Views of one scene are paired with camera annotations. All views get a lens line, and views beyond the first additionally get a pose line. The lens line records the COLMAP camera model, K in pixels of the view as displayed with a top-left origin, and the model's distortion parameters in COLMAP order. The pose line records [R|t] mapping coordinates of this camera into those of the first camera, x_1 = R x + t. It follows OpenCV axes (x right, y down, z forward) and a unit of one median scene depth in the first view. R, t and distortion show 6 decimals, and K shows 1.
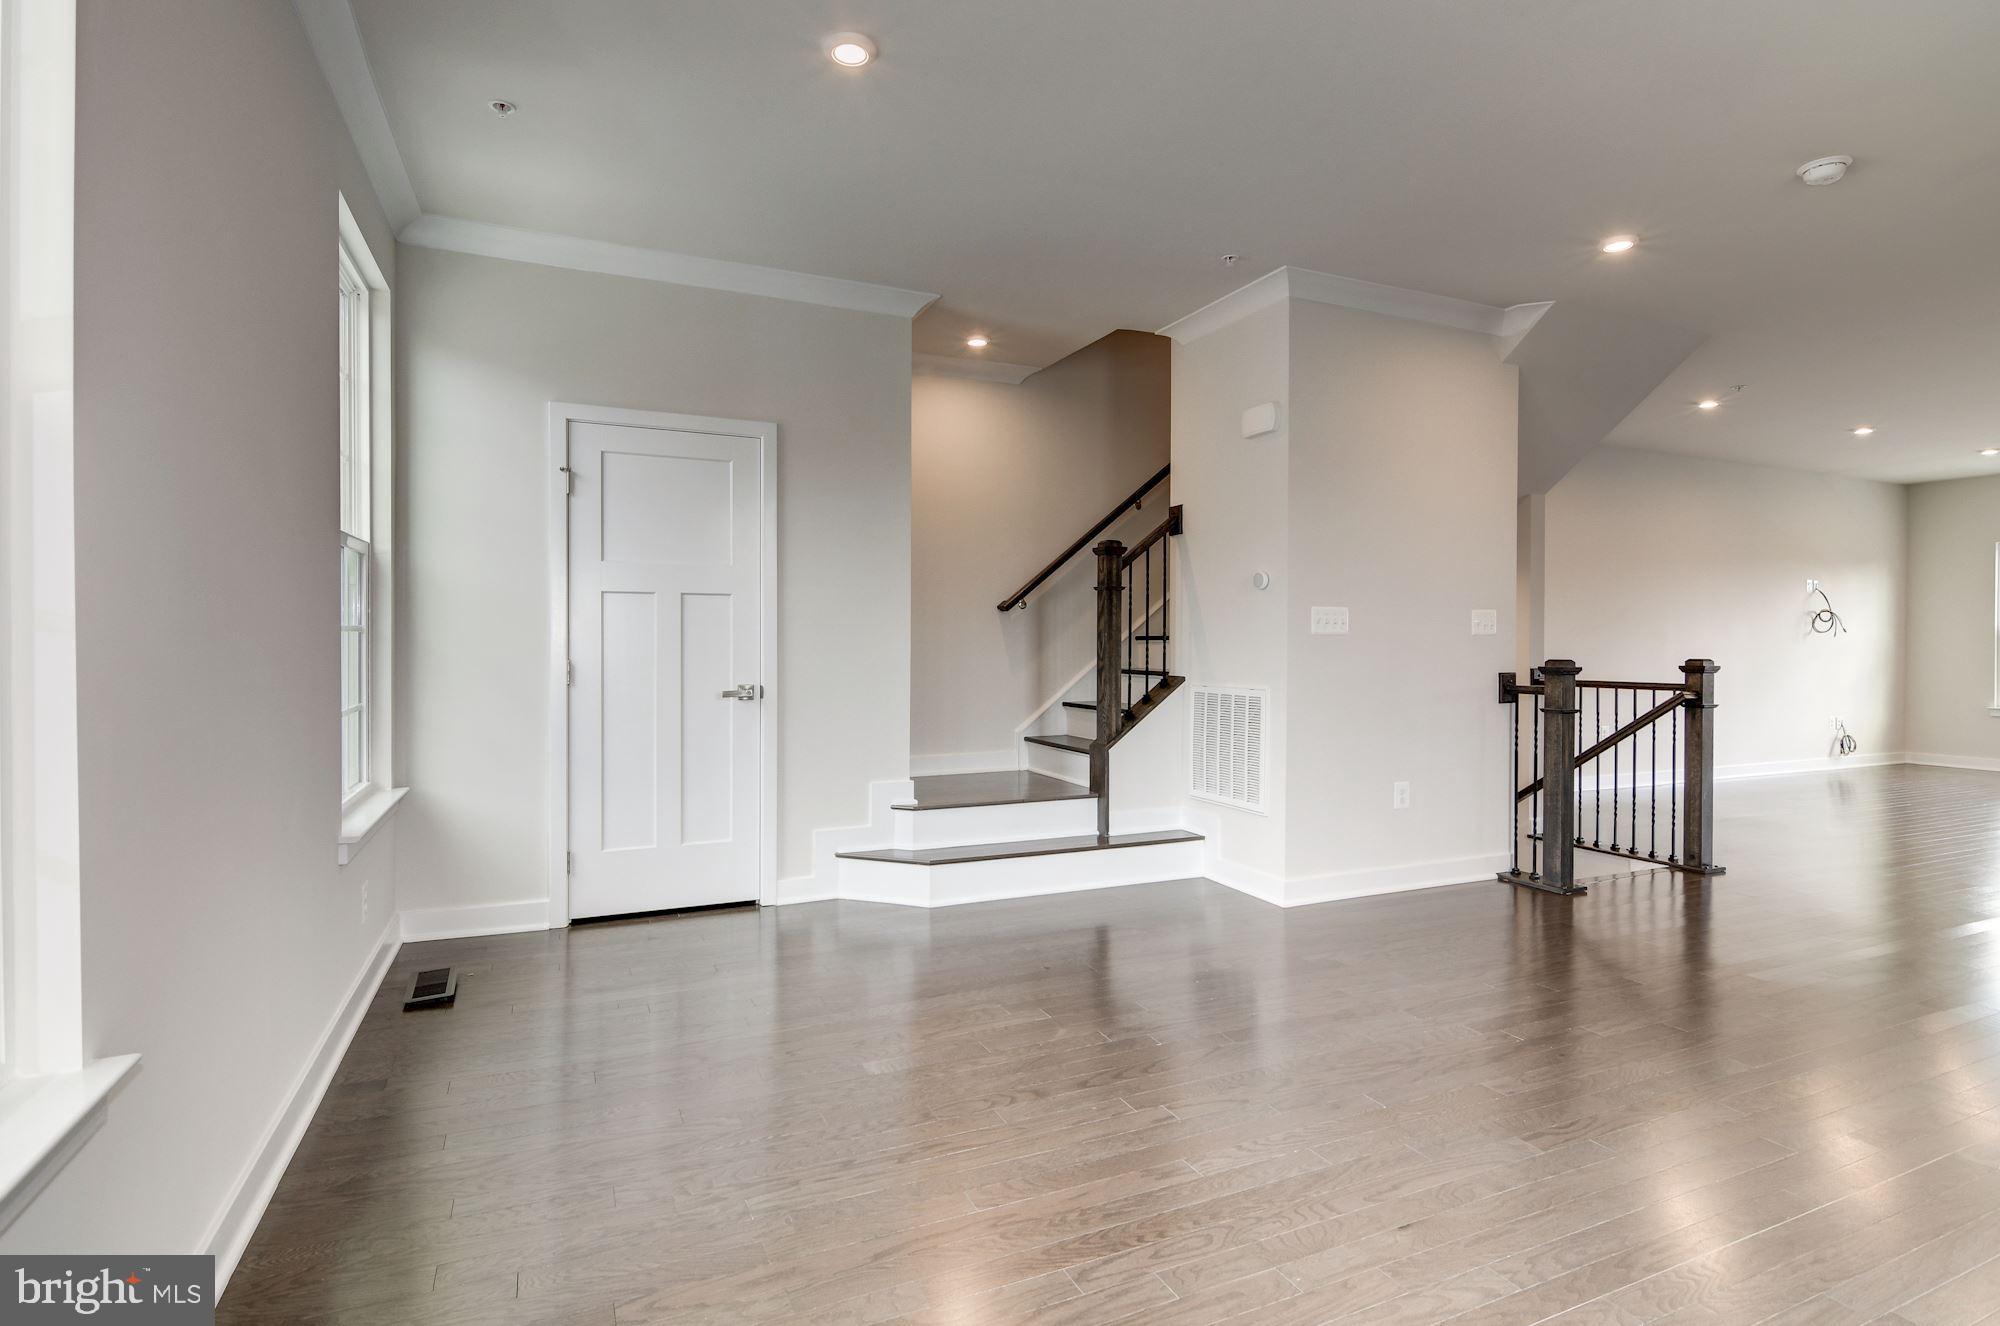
lens RADIAL K [[963.5, 0, 979.6], [0, 963.5, 652.0], [0, 0, 1]] dist [0.008256, -0.008474]
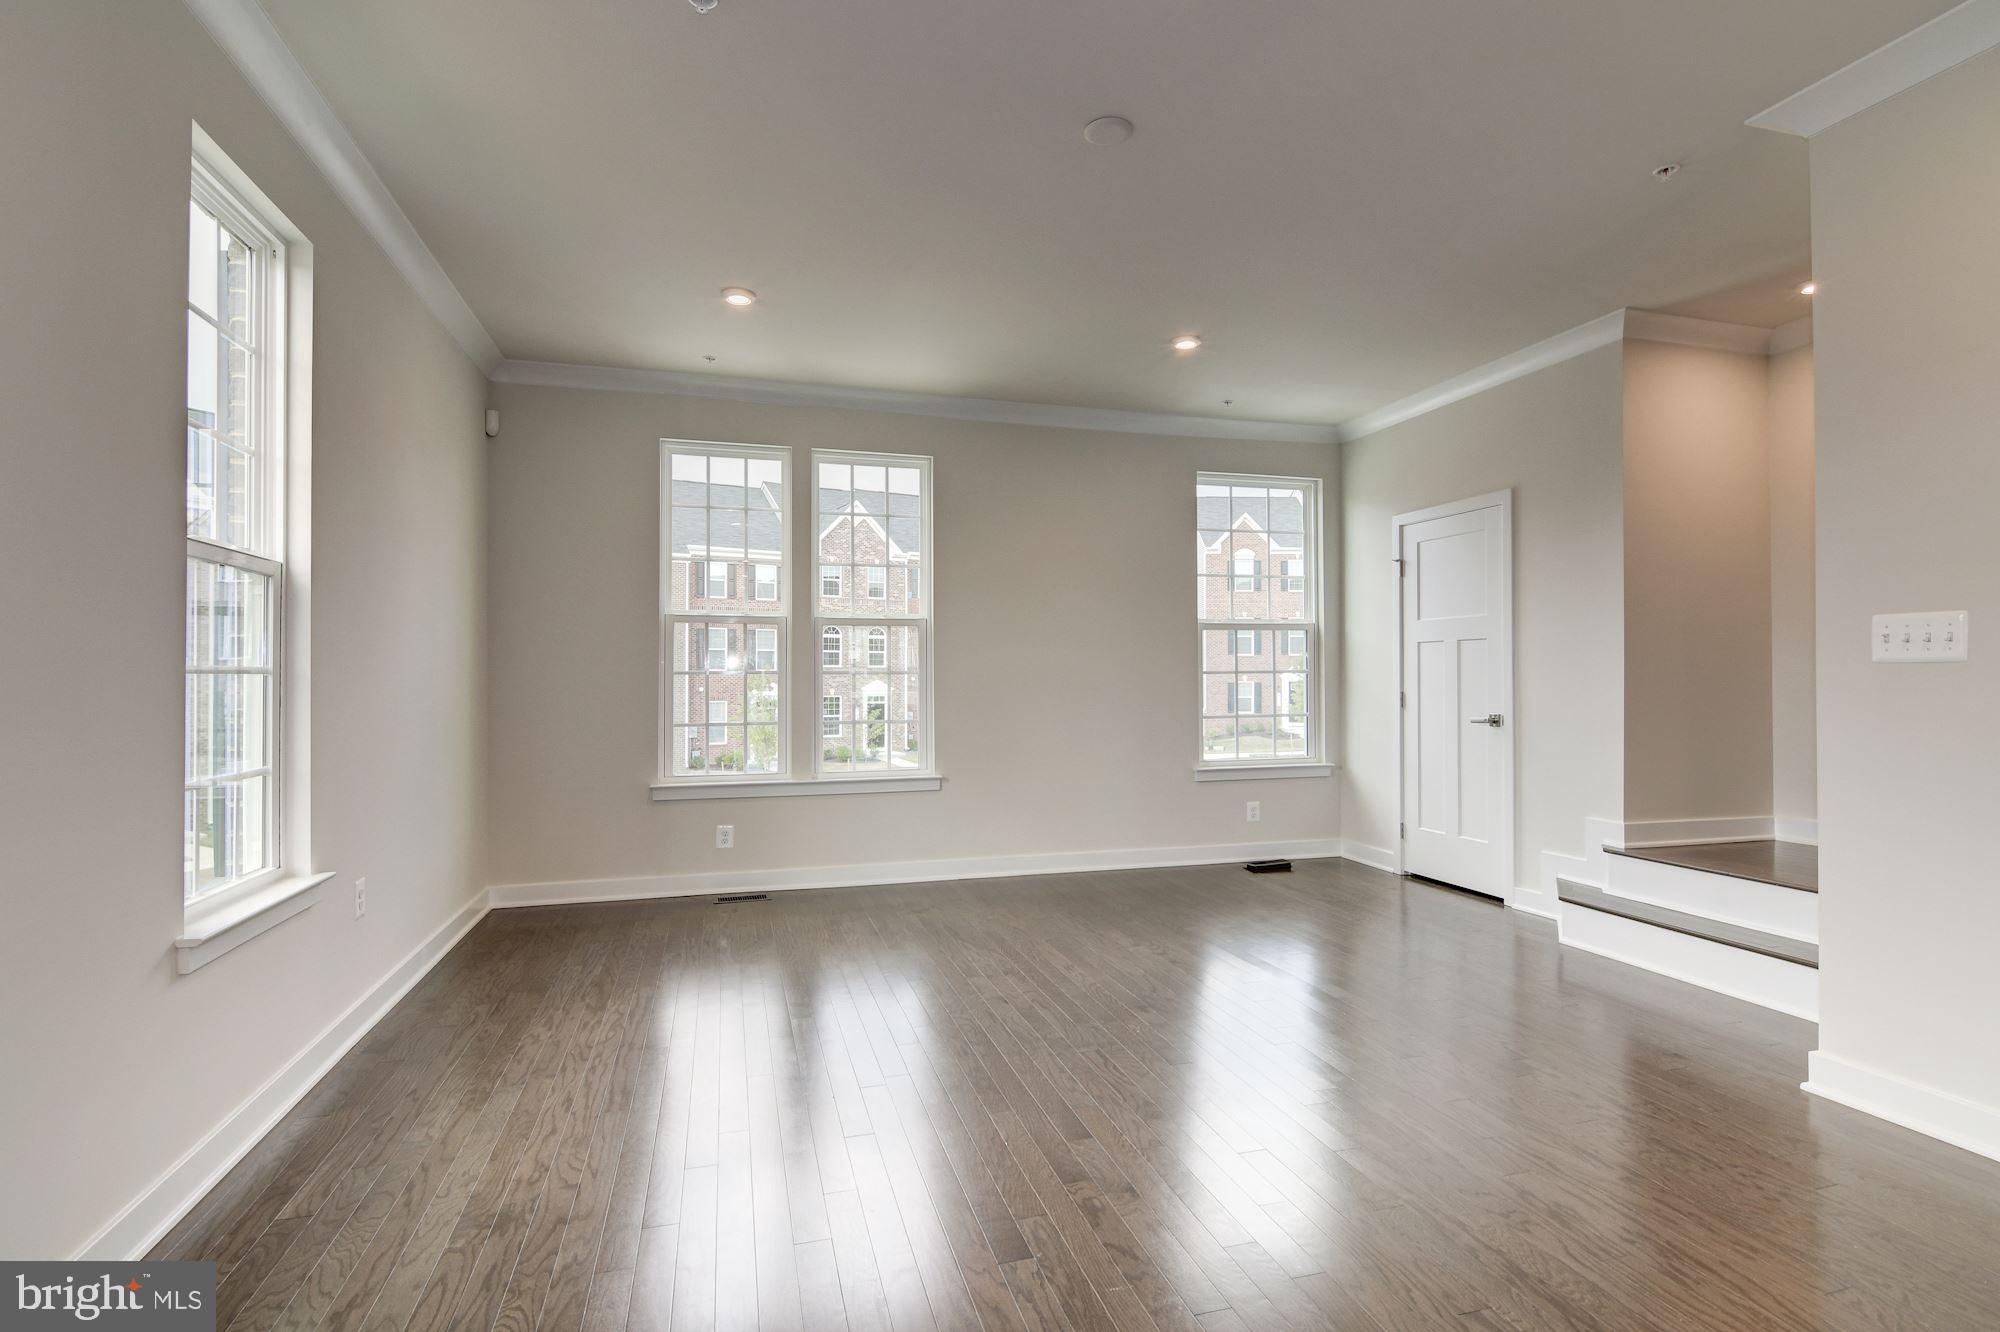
lens RADIAL K [[963.5, 0, 1026.2], [0, 963.5, 663.5], [0, 0, 1]] dist [0.008256, -0.008474]
pose [[-0.099471, -0.018173, -0.994874, 0.995043], [-0.010730, 0.999795, -0.017190, -0.001448], [0.994983, 0.008965, -0.099646, 0.540029]]
